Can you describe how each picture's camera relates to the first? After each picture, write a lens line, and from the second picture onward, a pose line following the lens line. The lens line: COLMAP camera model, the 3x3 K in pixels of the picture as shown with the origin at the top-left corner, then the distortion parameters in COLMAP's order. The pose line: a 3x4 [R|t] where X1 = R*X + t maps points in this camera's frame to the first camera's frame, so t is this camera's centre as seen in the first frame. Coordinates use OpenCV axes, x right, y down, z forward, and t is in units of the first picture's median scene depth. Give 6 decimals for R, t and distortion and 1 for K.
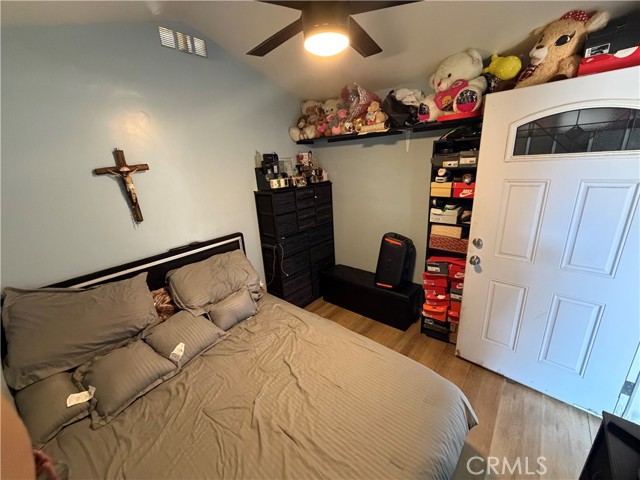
lens RADIAL K [[256.1, 0, 318.4], [0, 256.1, 239.8], [0, 0, 1]] dist [-0.000053, -0.000177]
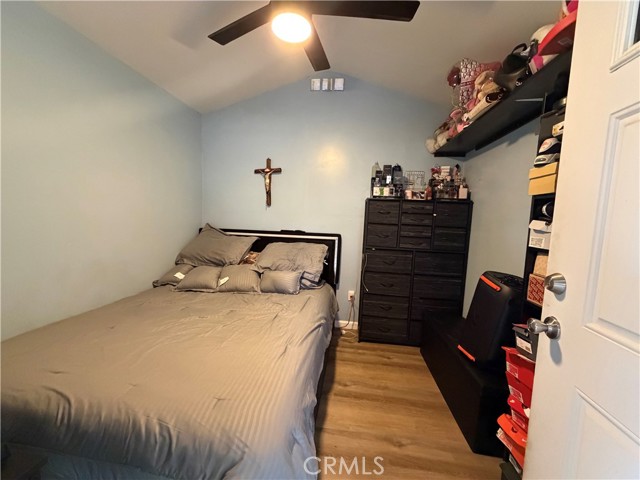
lens RADIAL K [[256.1, 0, 318.4], [0, 256.1, 239.8], [0, 0, 1]] dist [-0.000053, -0.000177]
pose [[0.544278, 0.153183, -0.824801, 0.535327], [-0.315907, 0.948238, -0.032356, 0.056809], [0.777152, 0.278171, 0.564496, 0.322369]]
